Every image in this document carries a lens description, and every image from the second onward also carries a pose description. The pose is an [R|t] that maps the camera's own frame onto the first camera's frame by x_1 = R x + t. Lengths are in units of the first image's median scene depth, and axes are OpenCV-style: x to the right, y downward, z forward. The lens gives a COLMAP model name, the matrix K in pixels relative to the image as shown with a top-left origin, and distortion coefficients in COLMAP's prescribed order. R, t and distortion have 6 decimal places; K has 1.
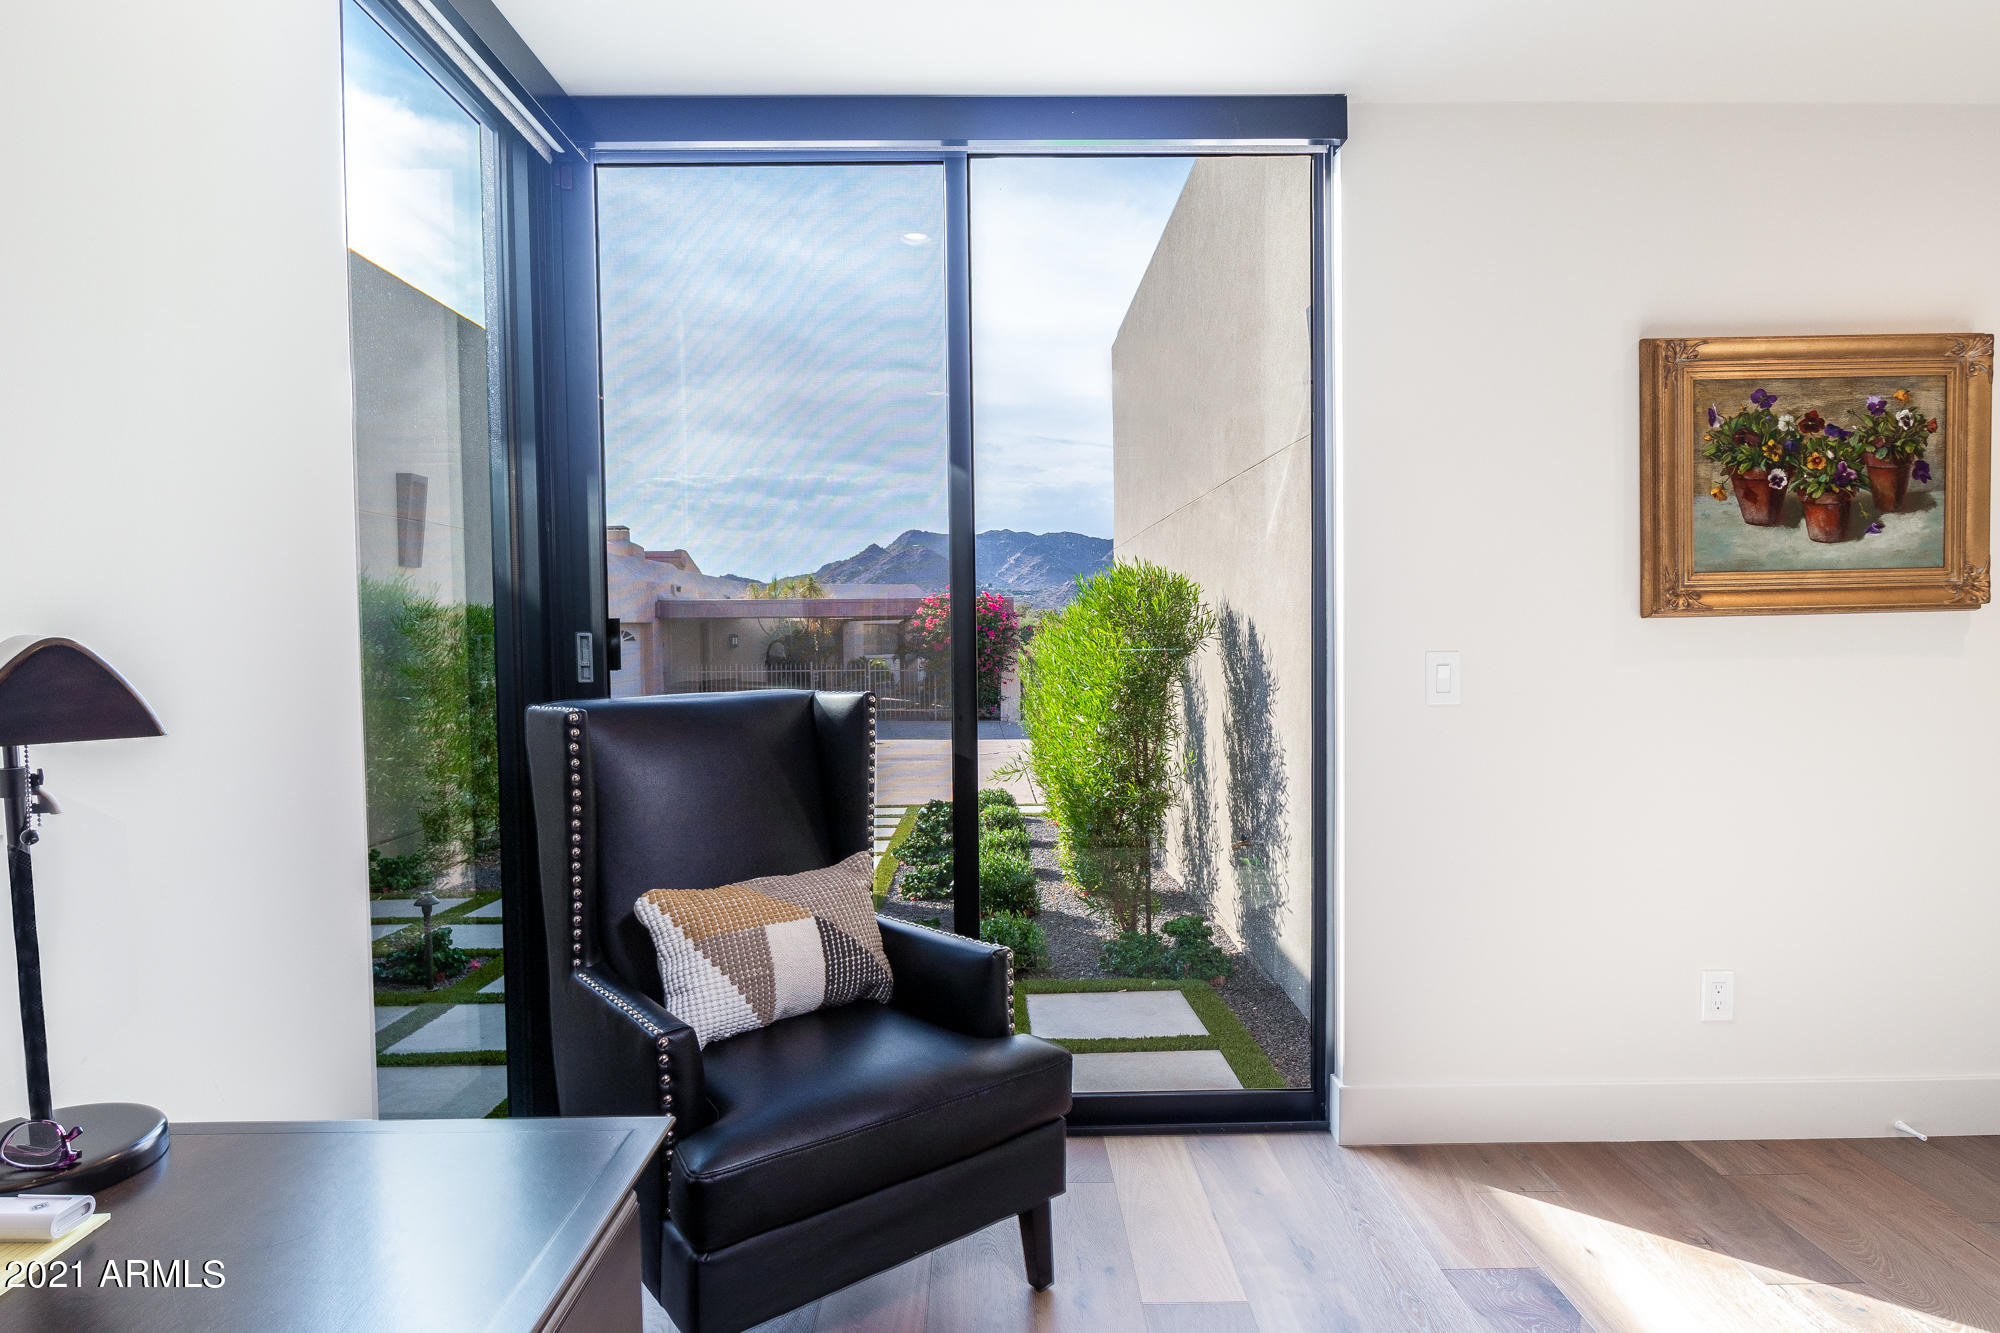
lens RADIAL K [[1095.1, 0, 1000.0], [0, 1095.1, 666.5], [0, 0, 1]] dist [0.001512, 0.000542]
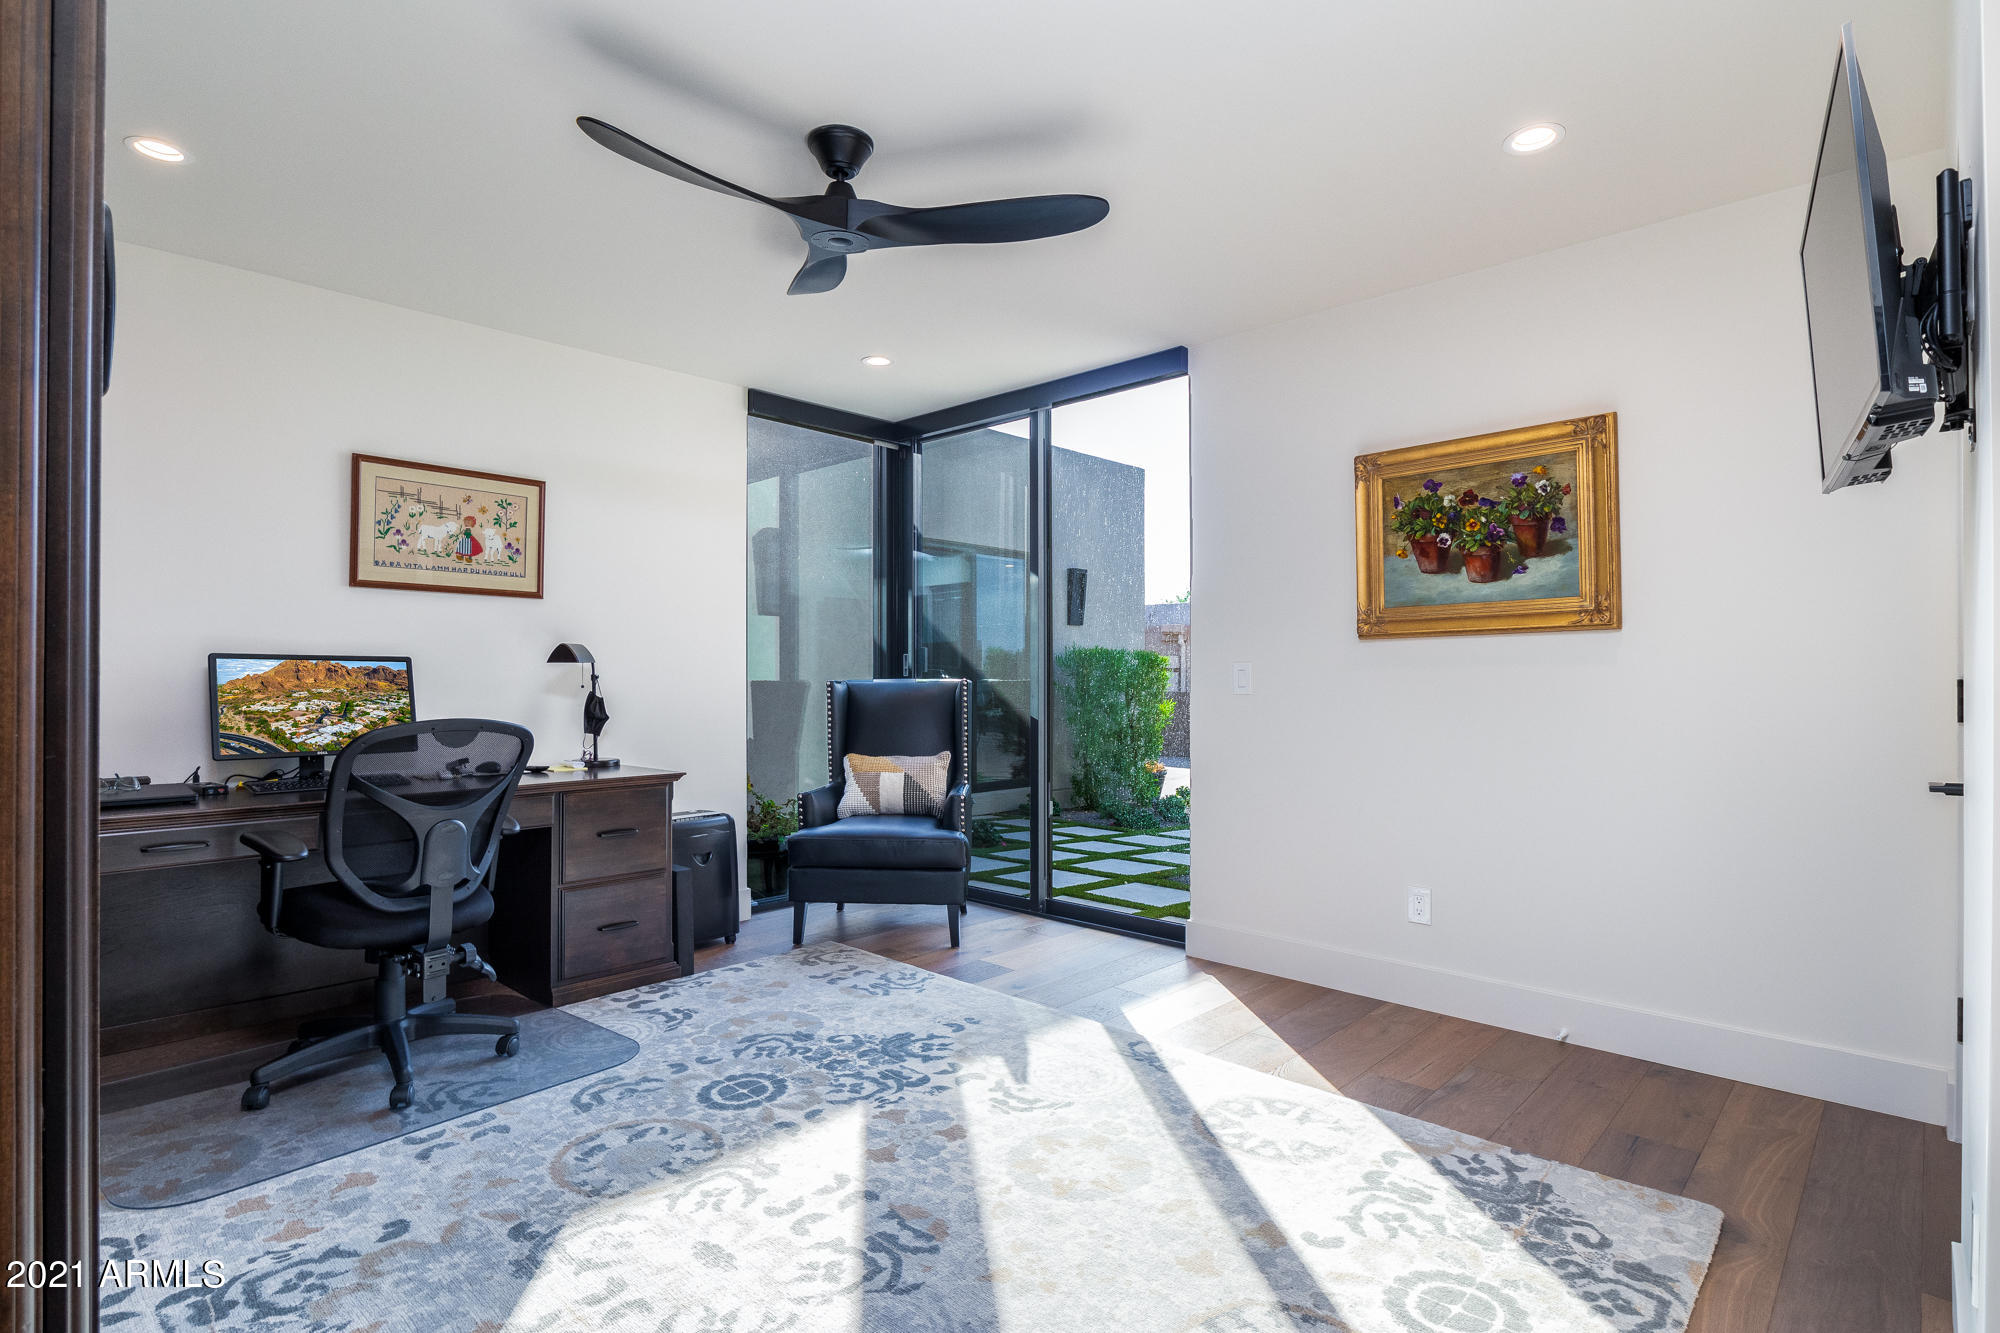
lens RADIAL K [[981.5, 0, 1000.0], [0, 981.5, 666.5], [0, 0, 1]] dist [0.000229, 0.000041]
pose [[0.716535, 0.000321, -0.697551, 1.184368], [-0.030252, 0.999073, -0.030616, 0.049021], [0.696895, 0.043039, 0.715880, -0.306409]]
